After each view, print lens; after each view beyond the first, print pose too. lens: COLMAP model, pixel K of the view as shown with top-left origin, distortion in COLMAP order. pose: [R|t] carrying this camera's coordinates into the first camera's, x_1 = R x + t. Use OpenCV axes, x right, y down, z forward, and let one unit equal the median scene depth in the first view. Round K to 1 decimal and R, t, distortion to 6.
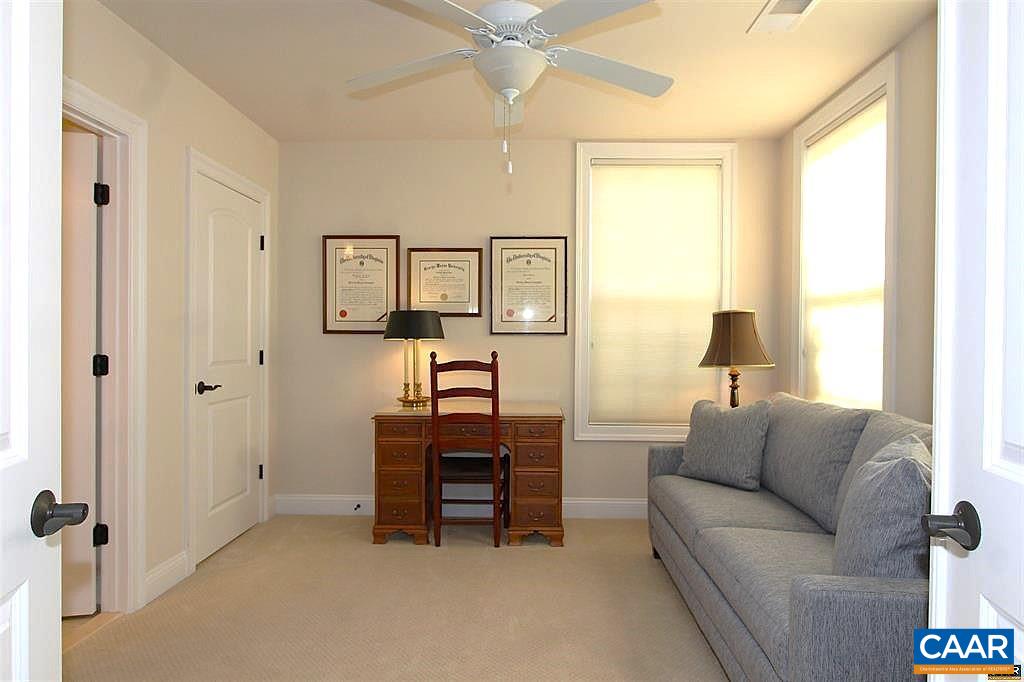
lens RADIAL K [[616.1, 0, 518.2], [0, 616.1, 342.8], [0, 0, 1]] dist [-0.004576, 0.000337]
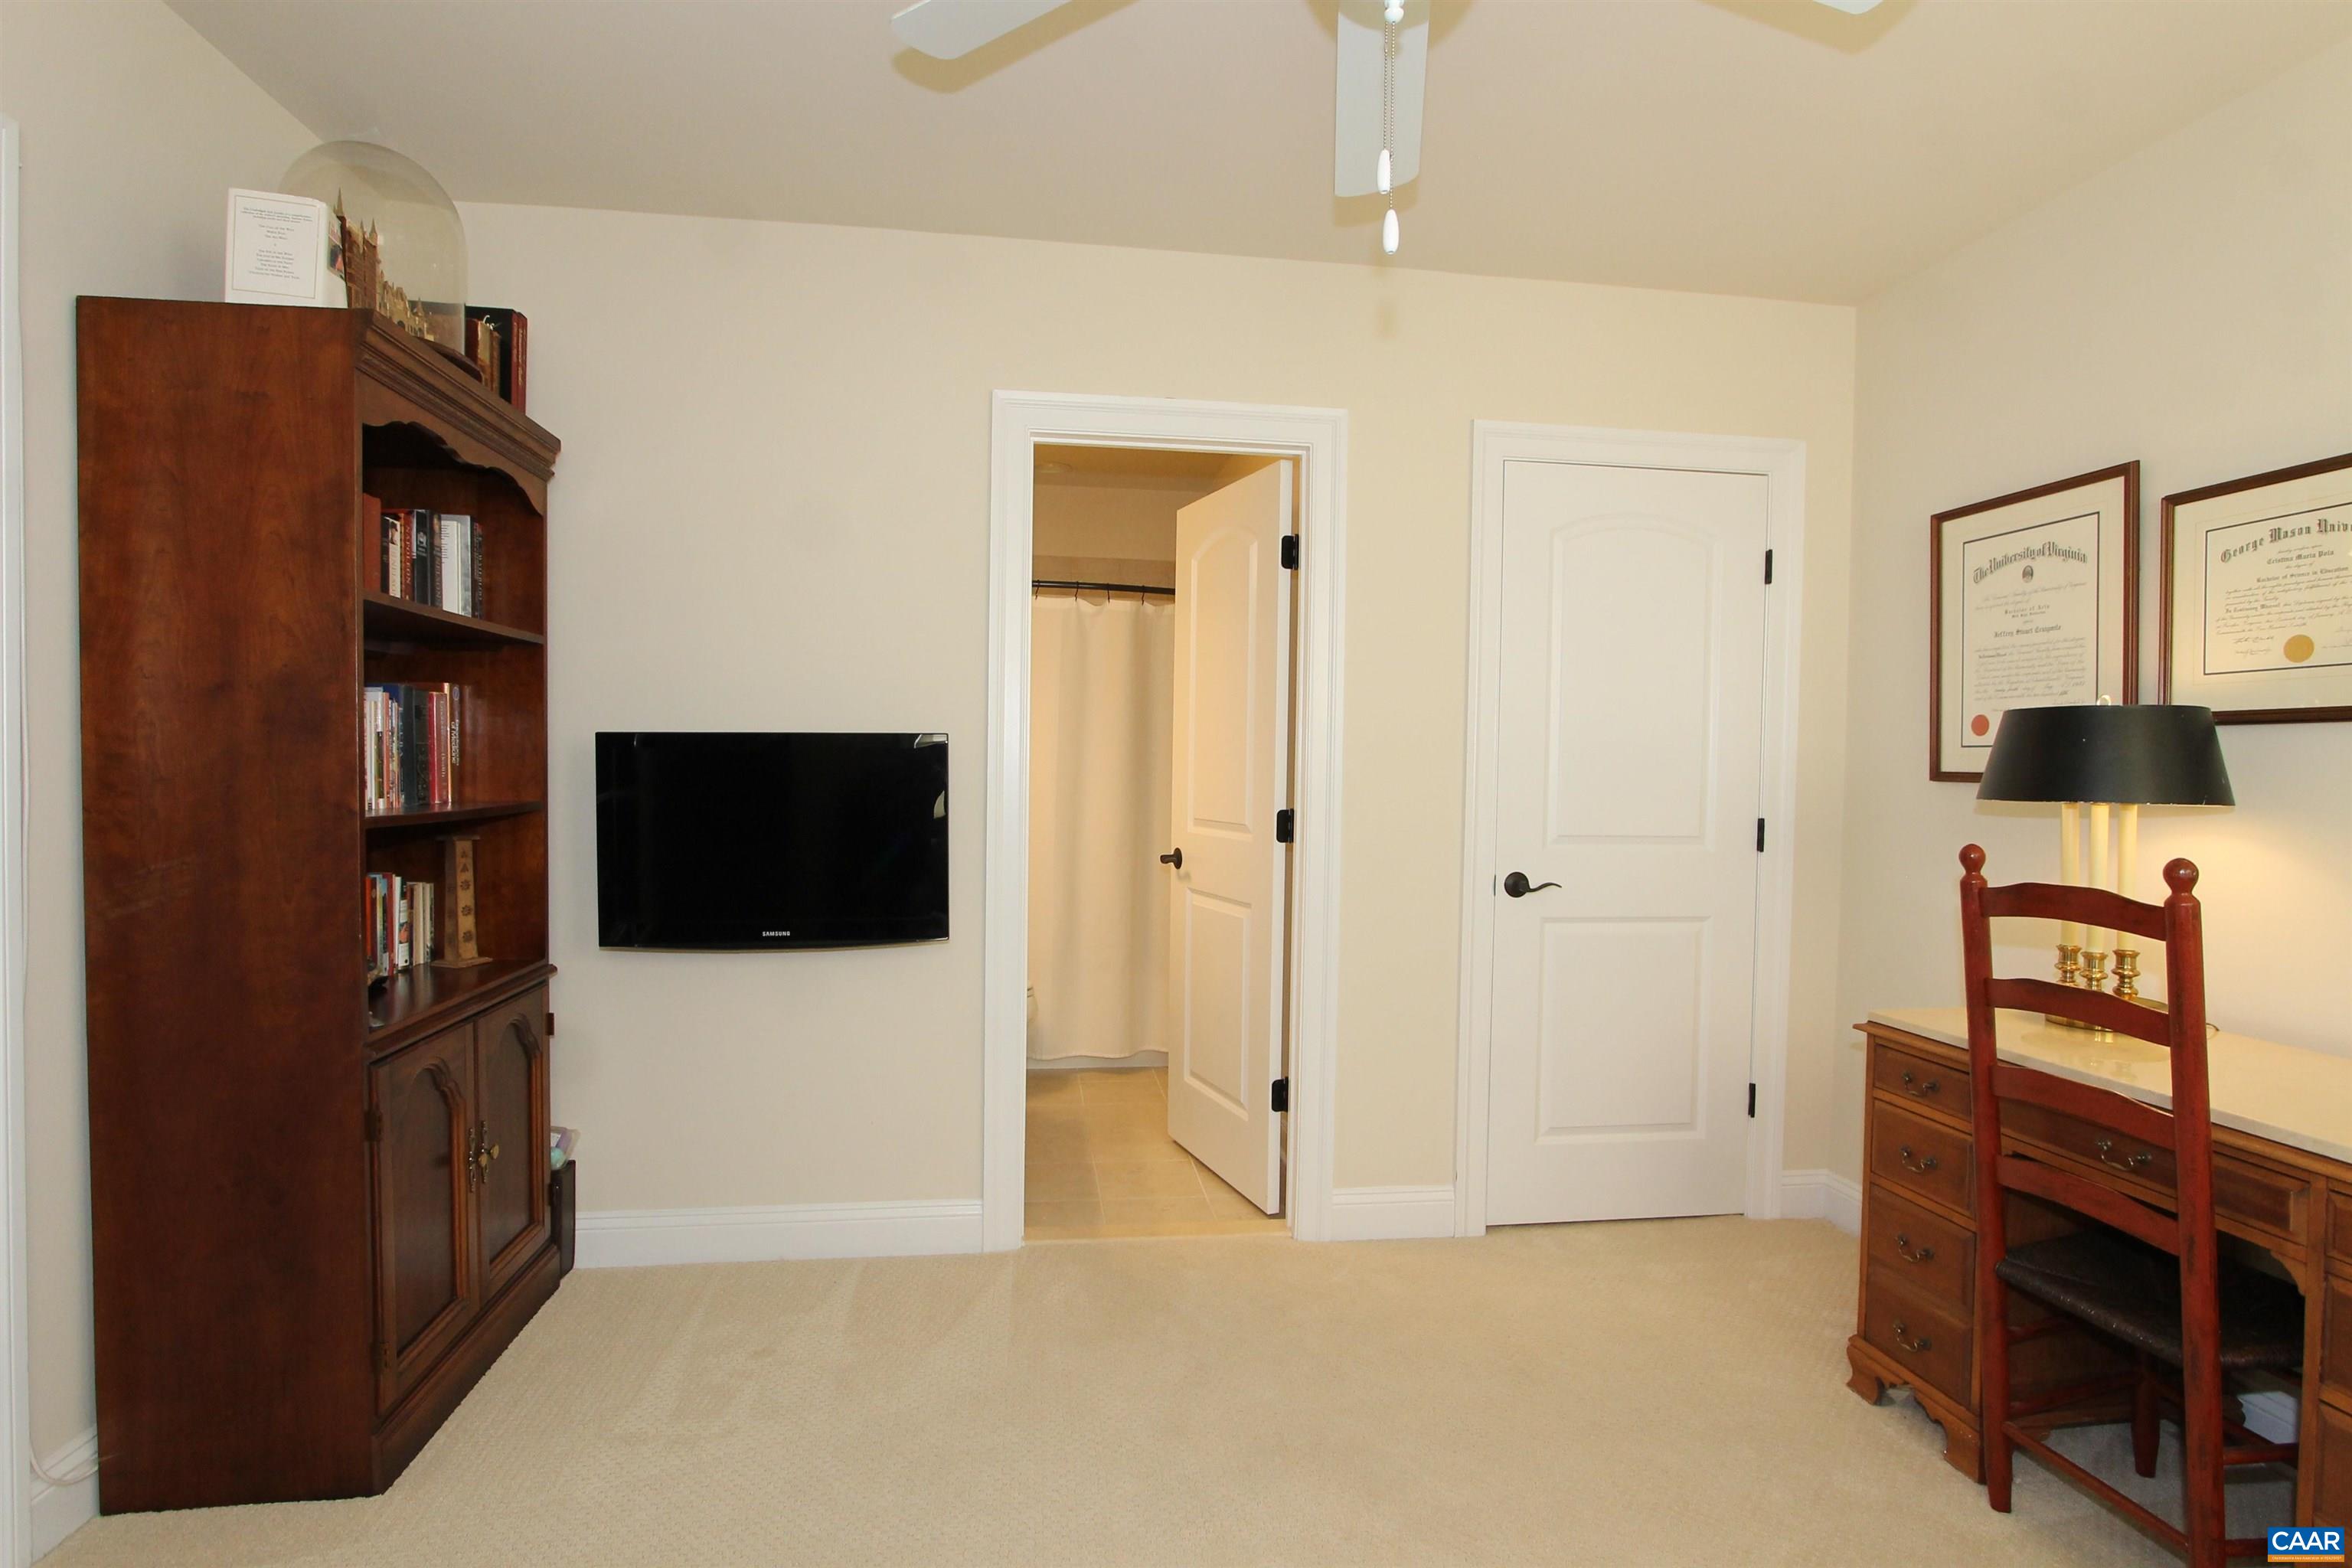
lens RADIAL K [[1151.5, 0, 1168.7], [0, 1151.5, 785.0], [0, 0, 1]] dist [-0.012902, -0.000413]
pose [[0.153408, 0.014060, -0.988063, 0.311704], [-0.021522, 0.999709, 0.010884, -0.010545], [0.987928, 0.019595, 0.153666, 0.470263]]
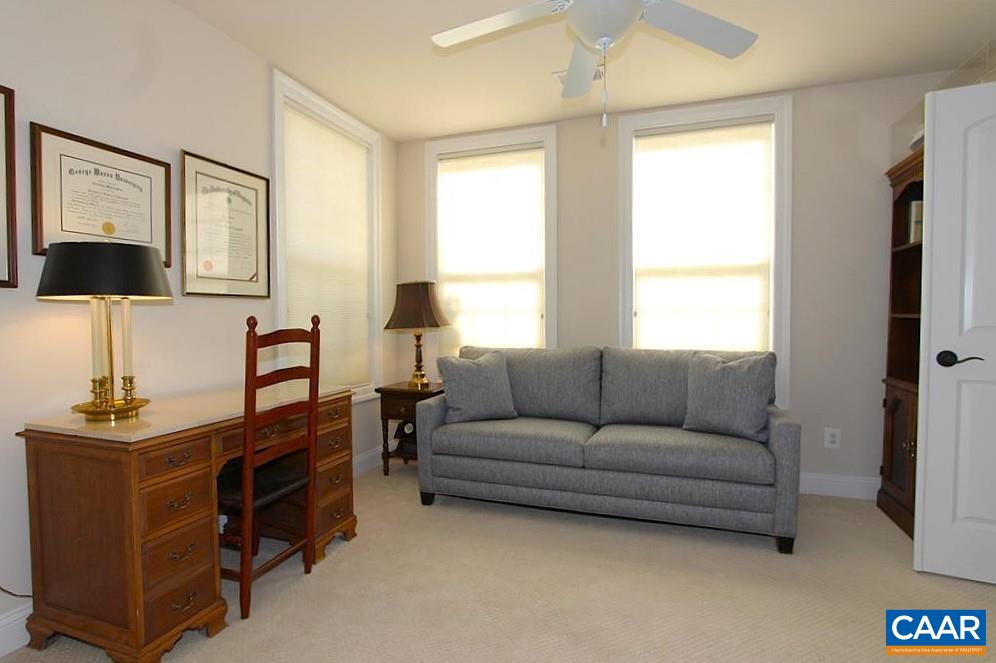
lens RADIAL K [[499.1, 0, 498.0], [0, 499.1, 331.5], [0, 0, 1]] dist [0.000535, 0.000402]
pose [[0.314646, -0.033651, 0.948612, -0.490166], [0.013945, 0.999427, 0.030828, 0.015860], [-0.949107, 0.003528, 0.314935, 0.528509]]
